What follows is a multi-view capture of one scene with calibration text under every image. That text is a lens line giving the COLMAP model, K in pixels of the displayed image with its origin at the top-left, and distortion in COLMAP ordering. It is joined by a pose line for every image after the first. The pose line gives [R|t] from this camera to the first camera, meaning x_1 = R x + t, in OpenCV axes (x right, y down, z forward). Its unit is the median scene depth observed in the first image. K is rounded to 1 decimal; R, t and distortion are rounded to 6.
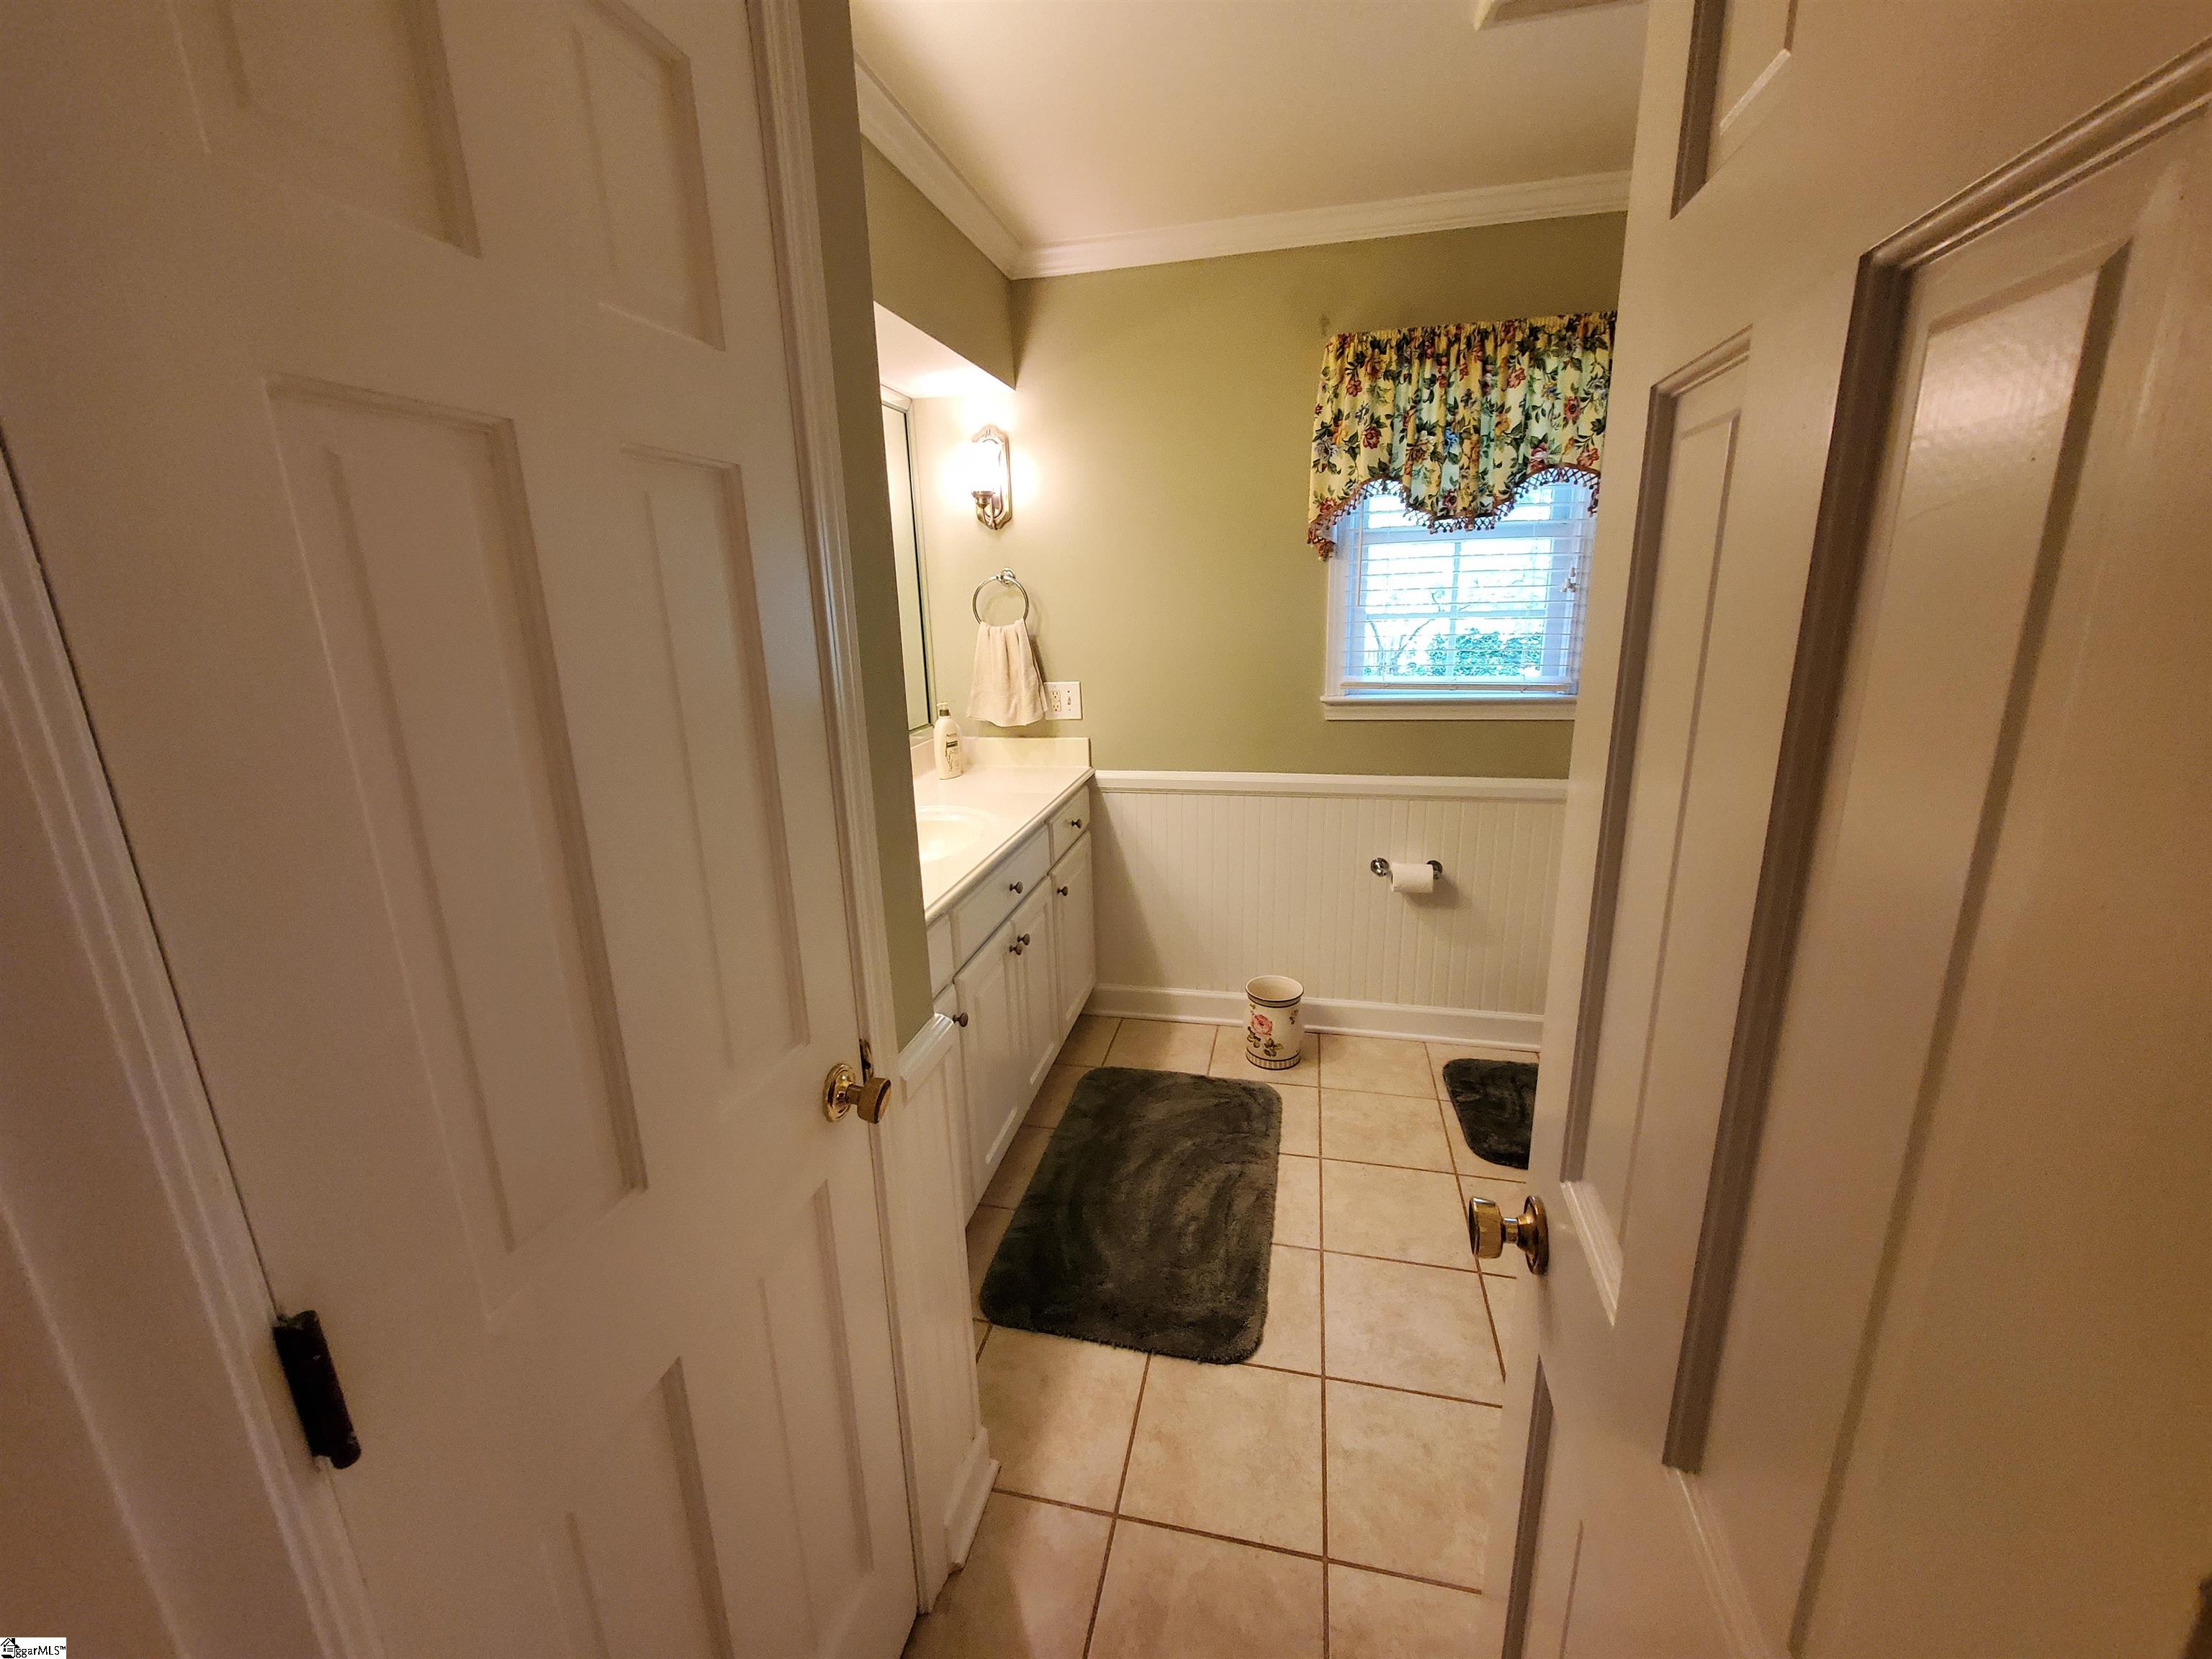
lens RADIAL K [[889.7, 0, 1109.4], [0, 889.7, 821.8], [0, 0, 1]] dist [-0.001957, -0.000398]
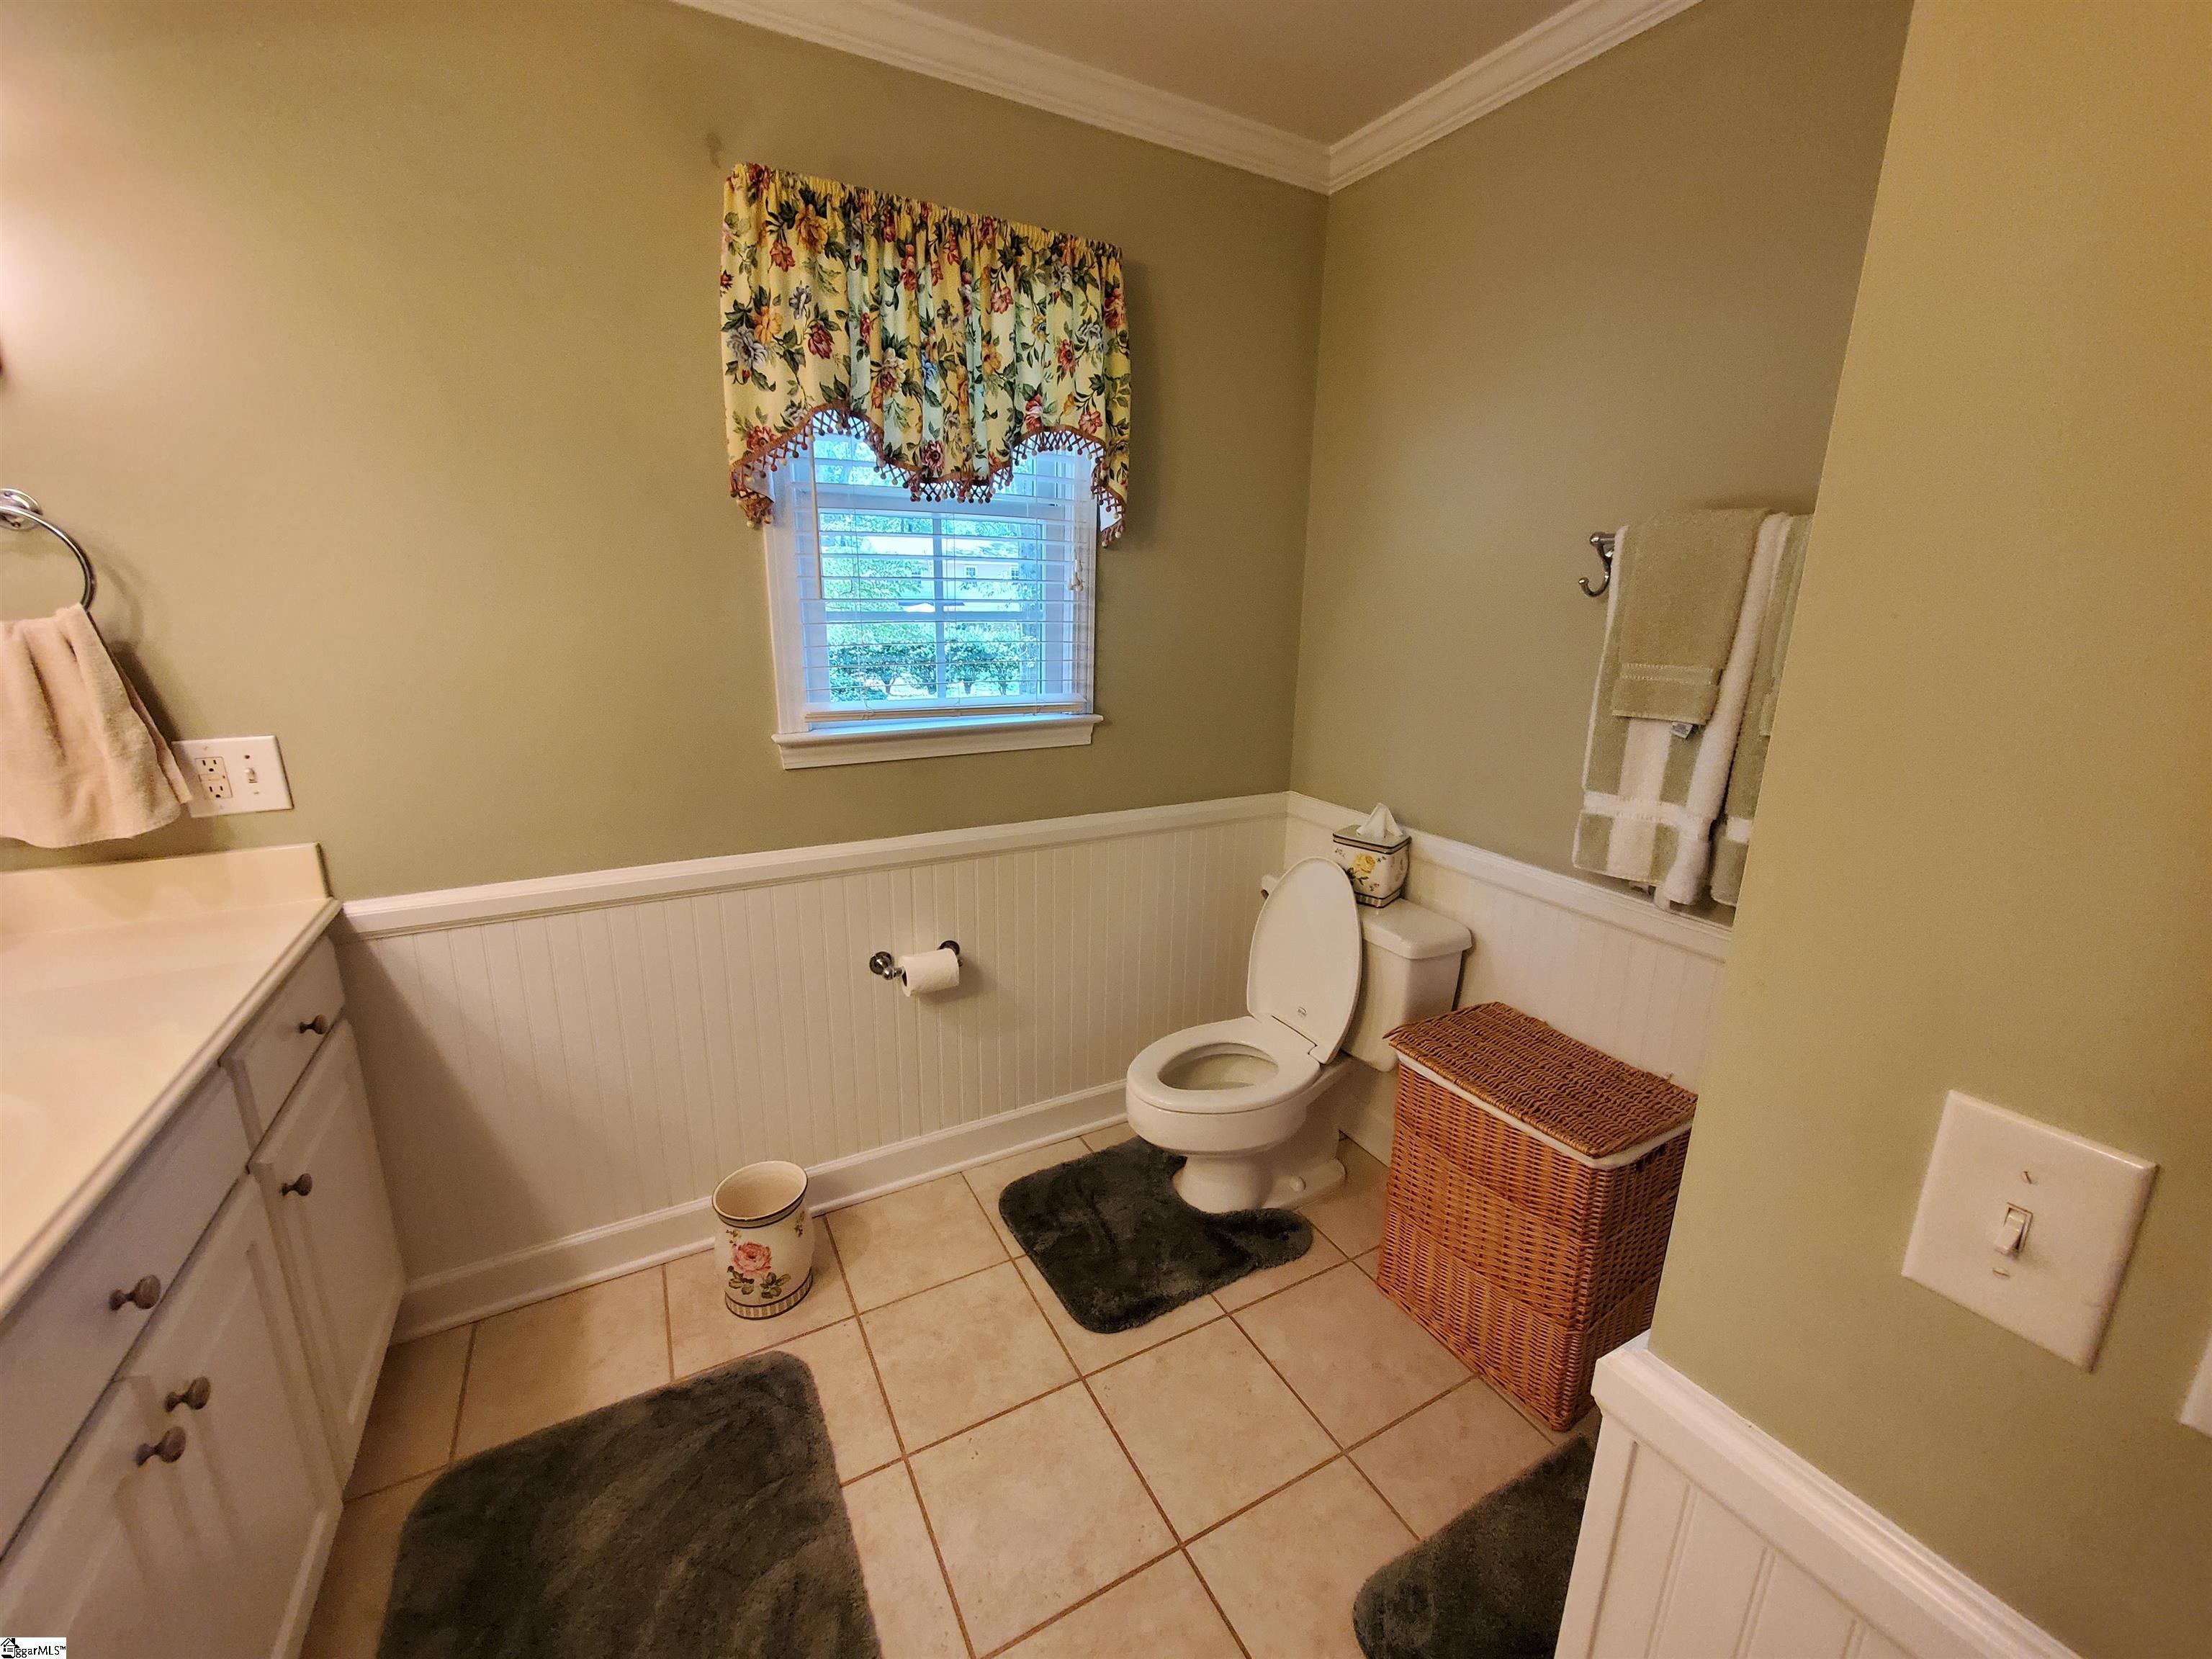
lens RADIAL K [[889.7, 0, 1105.6], [0, 889.7, 814.4], [0, 0, 1]] dist [-0.001957, -0.000398]
pose [[0.755866, -0.120528, 0.643537, -0.008327], [0.132490, 0.990732, 0.029938, -0.075469], [-0.641181, 0.062633, 0.764830, 0.369058]]
